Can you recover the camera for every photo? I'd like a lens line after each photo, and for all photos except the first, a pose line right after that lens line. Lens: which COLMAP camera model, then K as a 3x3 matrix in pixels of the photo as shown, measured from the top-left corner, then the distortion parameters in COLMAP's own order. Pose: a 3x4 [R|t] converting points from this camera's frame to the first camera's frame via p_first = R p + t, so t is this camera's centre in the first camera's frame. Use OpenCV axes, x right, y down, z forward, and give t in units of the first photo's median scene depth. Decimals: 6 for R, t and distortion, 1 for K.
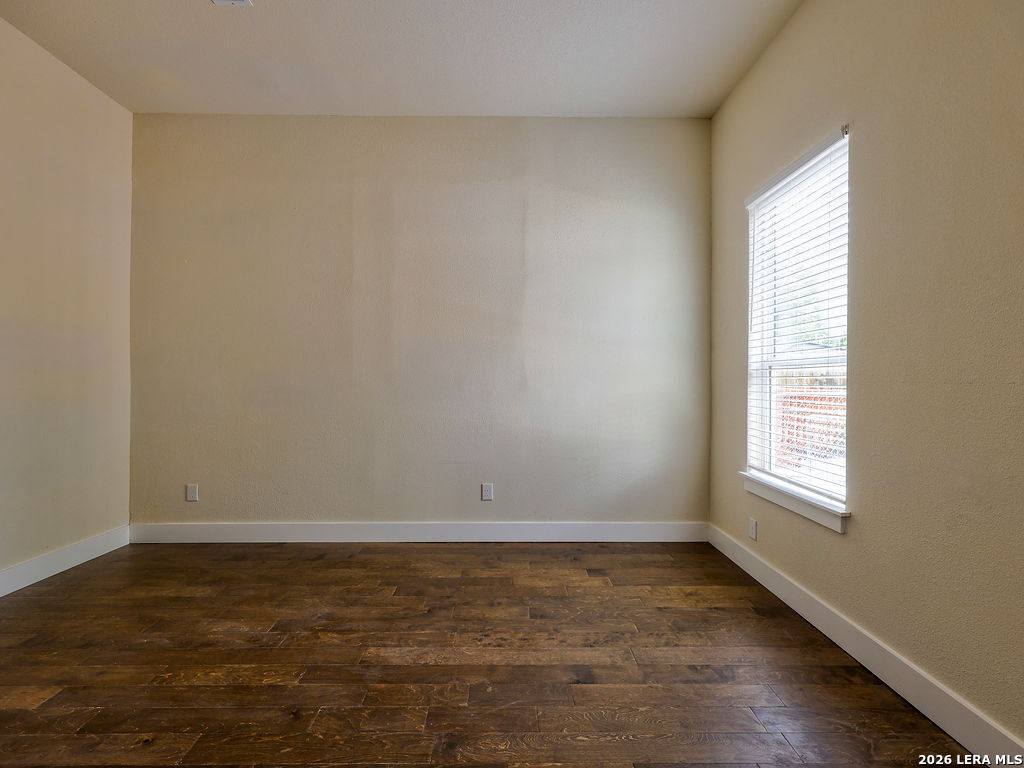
lens RADIAL K [[460.5, 0, 512.0], [0, 460.5, 384.0], [0, 0, 1]] dist [-0.000624, 0.000067]
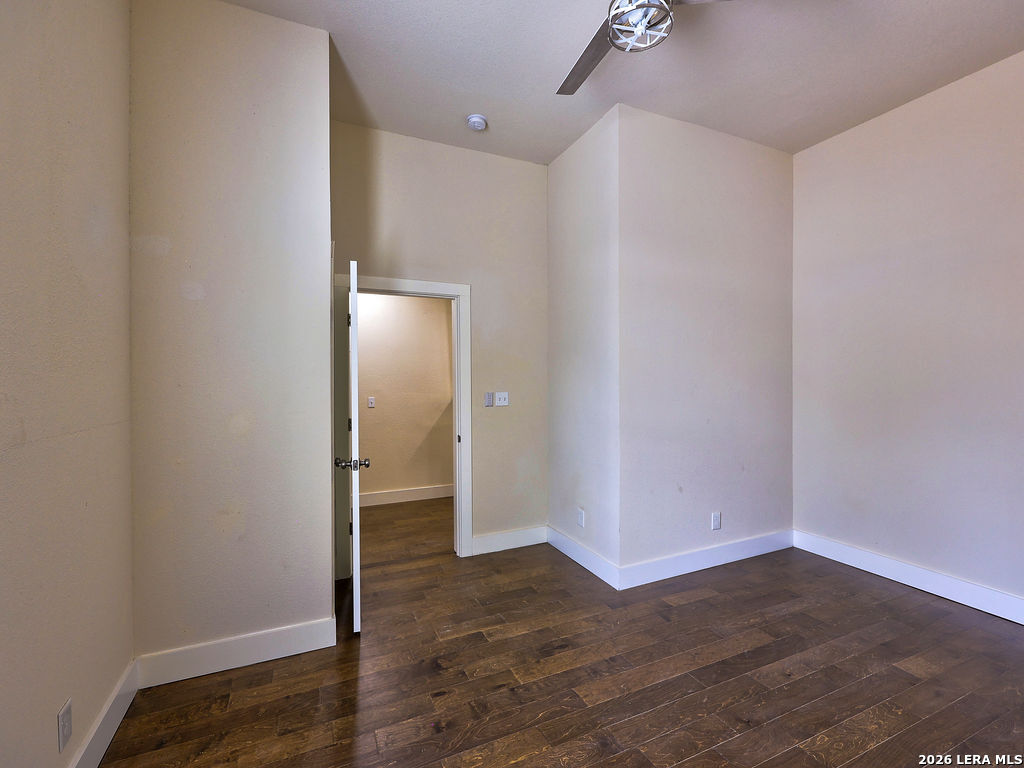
lens RADIAL K [[460.5, 0, 512.0], [0, 460.5, 384.0], [0, 0, 1]] dist [-0.000624, 0.000067]
pose [[-0.912592, 0.003244, -0.408859, 0.429018], [0.000683, 0.999979, 0.006410, -0.092593], [0.408872, 0.005571, -0.912575, 1.539540]]
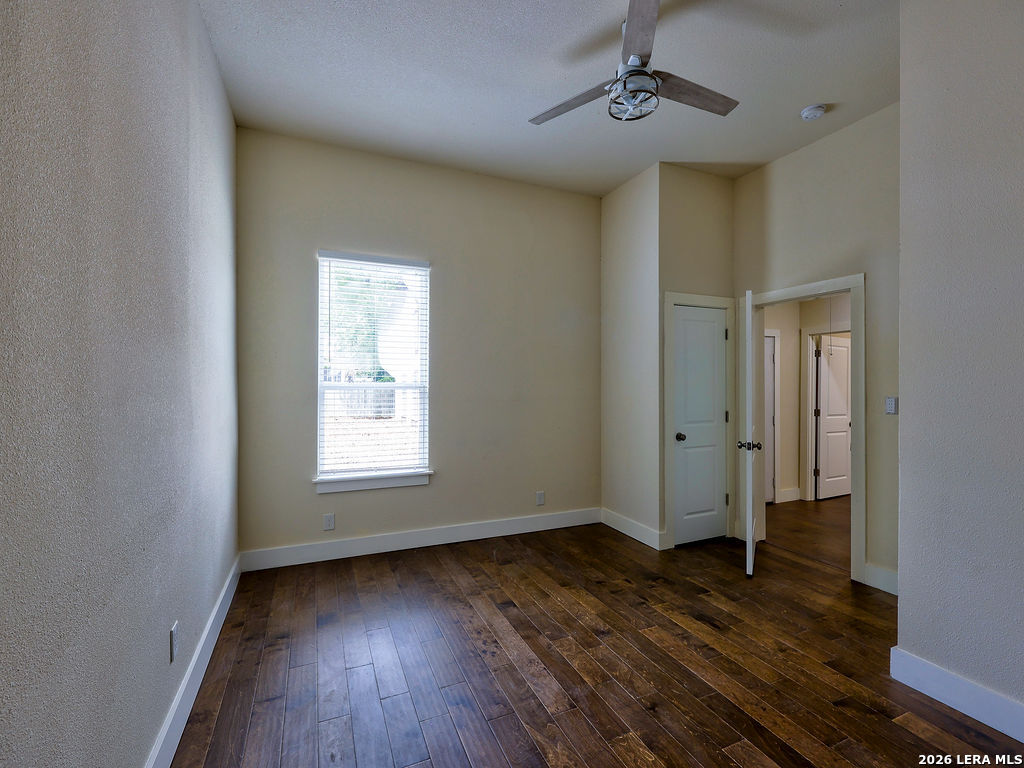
lens RADIAL K [[460.5, 0, 512.0], [0, 460.5, 384.0], [0, 0, 1]] dist [-0.000624, 0.000067]
pose [[-0.389218, -0.008083, 0.921110, -1.213009], [-0.000228, 0.999962, 0.008678, -0.100910], [-0.921146, 0.003168, -0.389205, 1.543252]]
